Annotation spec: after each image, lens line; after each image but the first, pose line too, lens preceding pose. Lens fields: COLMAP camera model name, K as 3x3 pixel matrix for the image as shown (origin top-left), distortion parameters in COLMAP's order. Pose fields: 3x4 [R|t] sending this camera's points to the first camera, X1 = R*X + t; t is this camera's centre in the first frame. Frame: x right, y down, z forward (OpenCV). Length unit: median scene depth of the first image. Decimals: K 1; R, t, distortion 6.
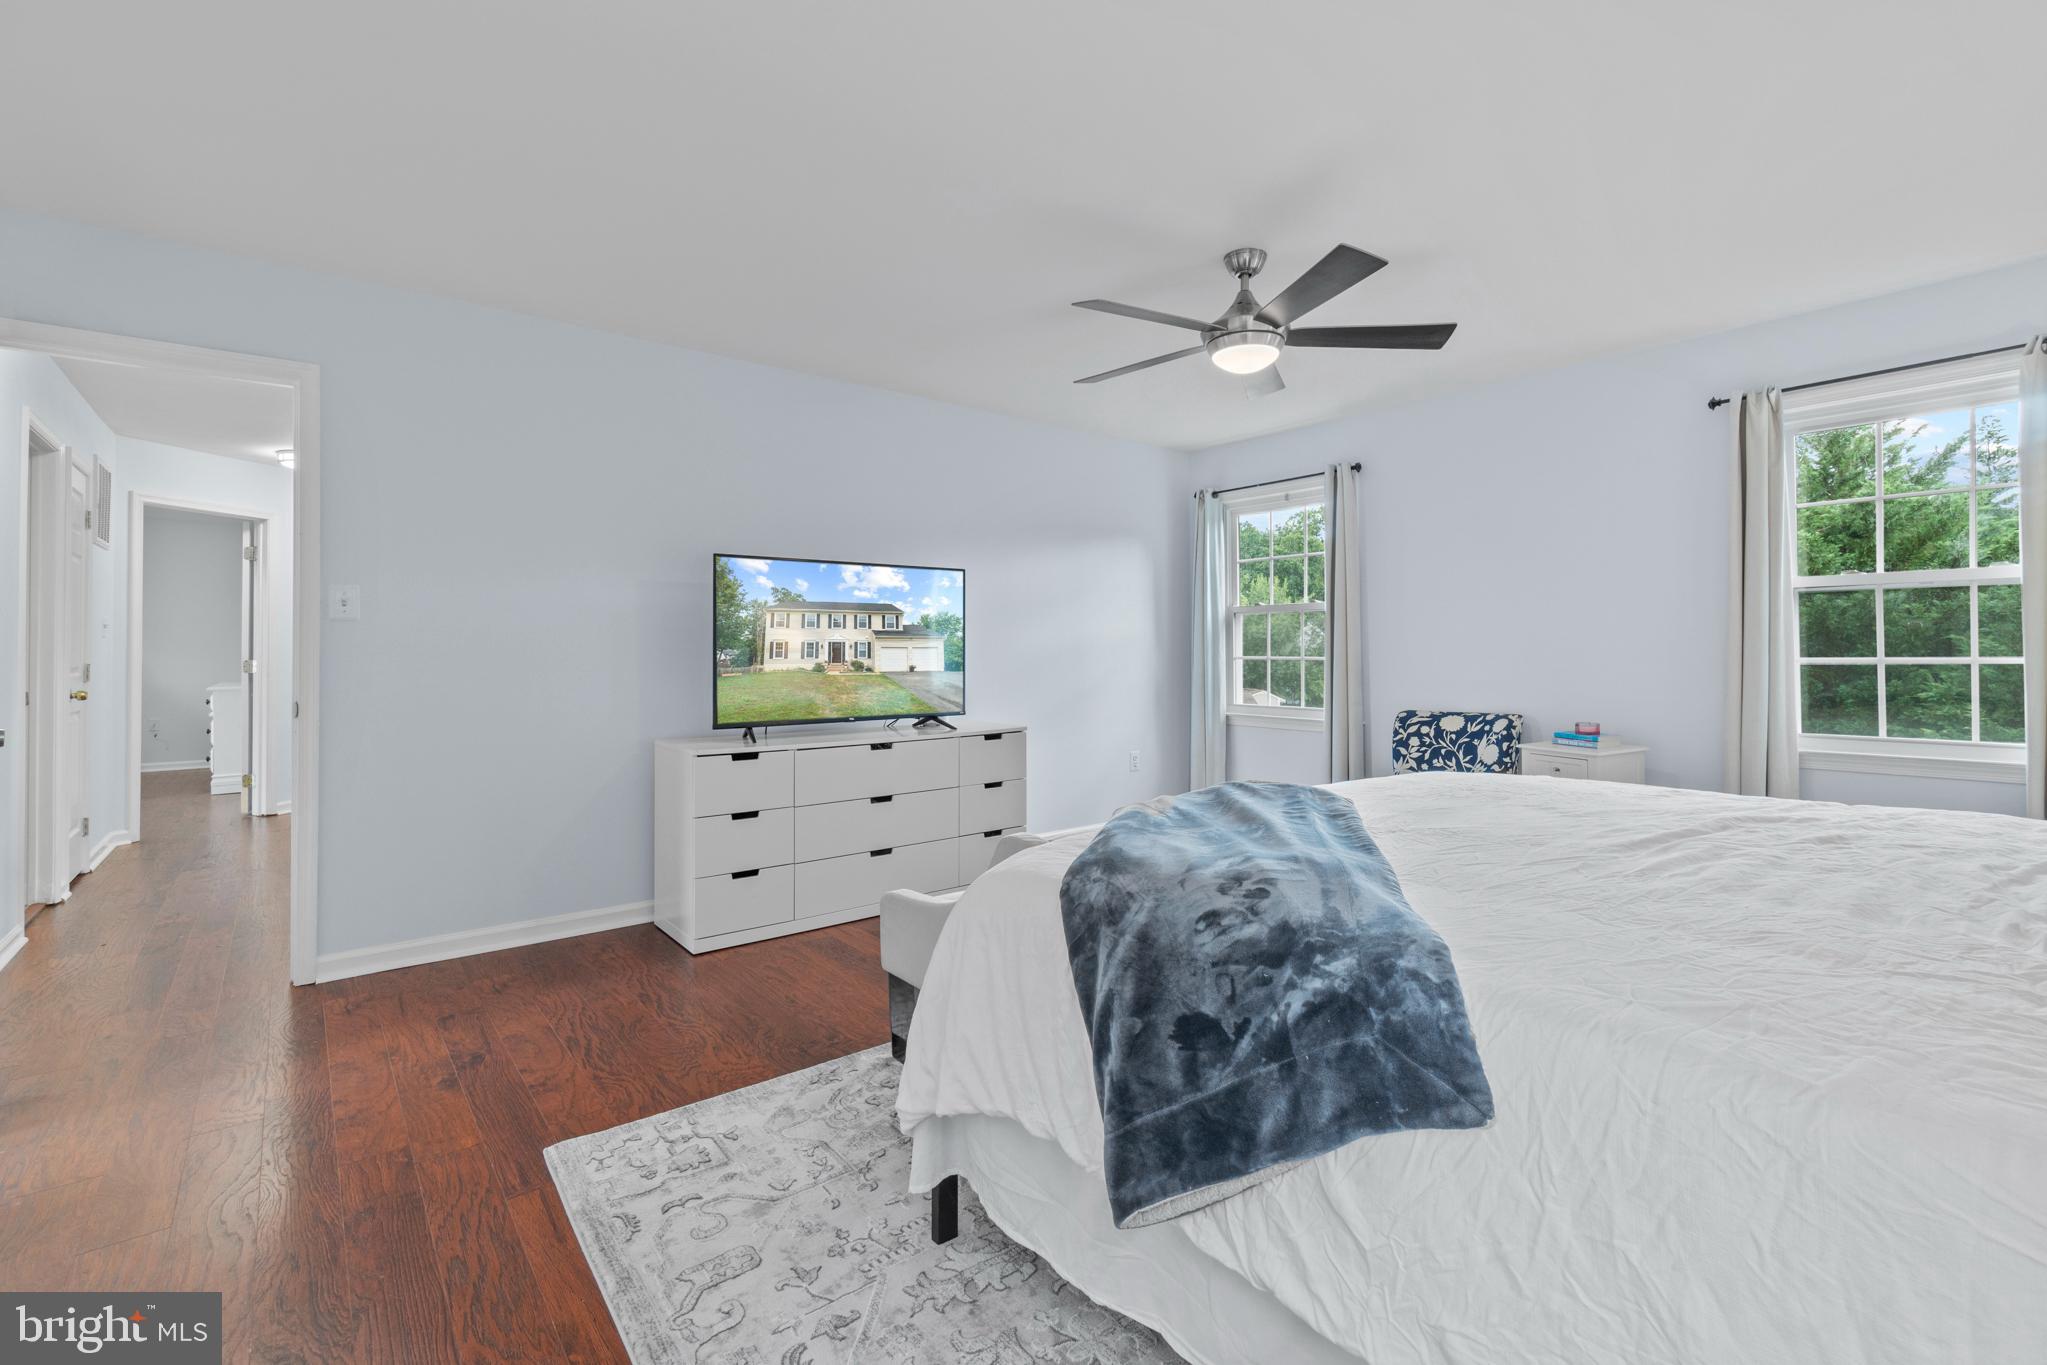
lens RADIAL K [[910.3, 0, 1021.5], [0, 910.3, 645.8], [0, 0, 1]] dist [-0.020459, 0.000073]
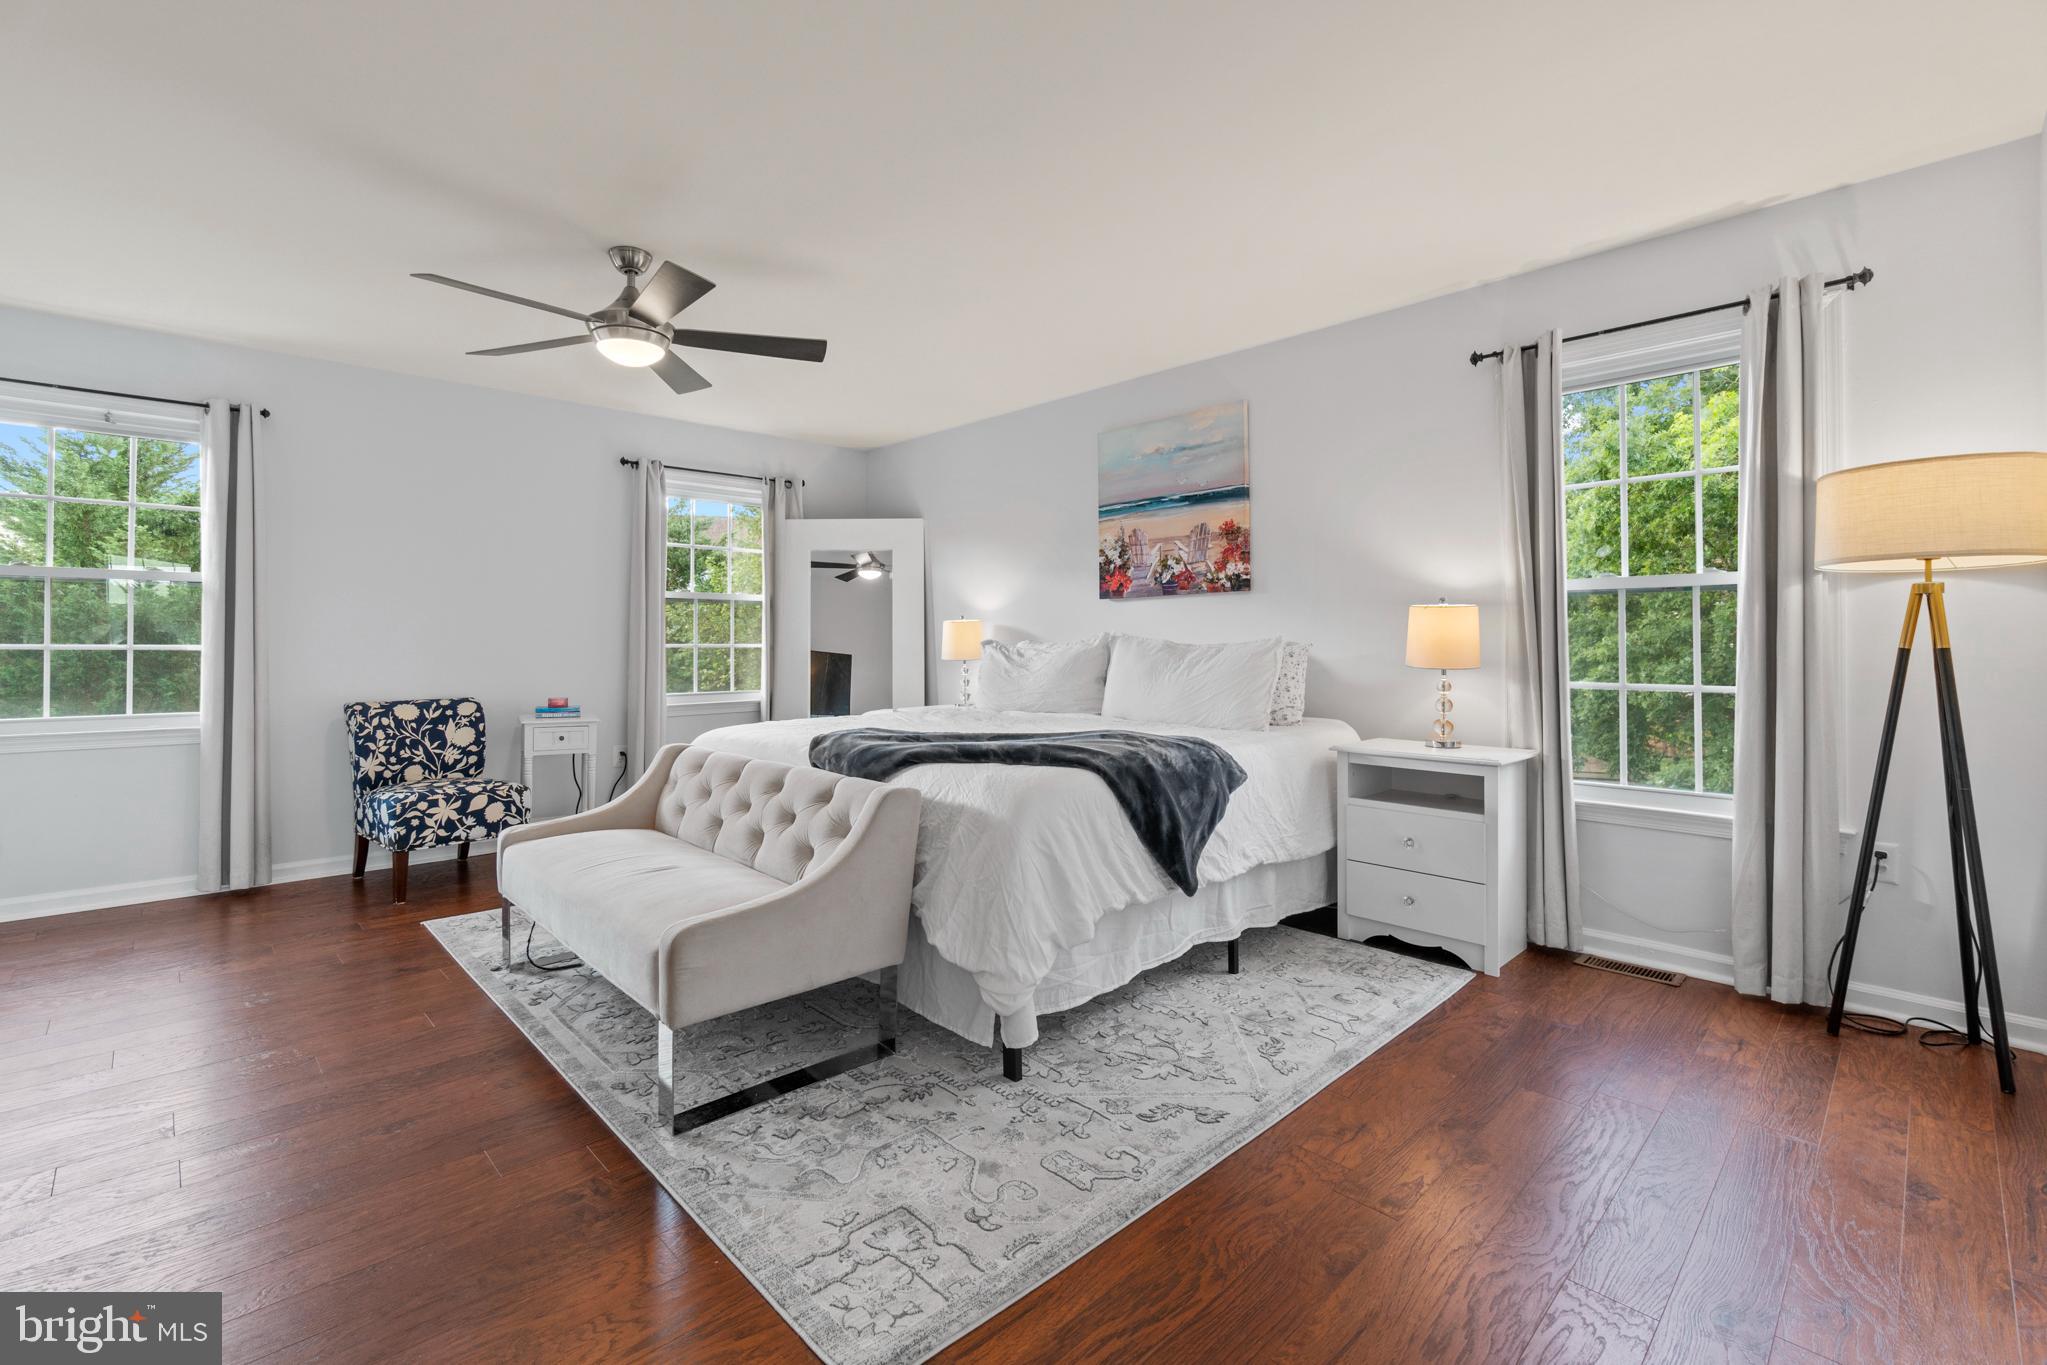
lens RADIAL K [[886.5, 0, 1011.3], [0, 886.5, 653.8], [0, 0, 1]] dist [-0.000251, -0.000026]
pose [[-0.083997, -0.012326, 0.996390, -0.543002], [-0.011085, 0.999873, 0.011434, 0.004461], [-0.996404, -0.010084, -0.084123, 0.438522]]
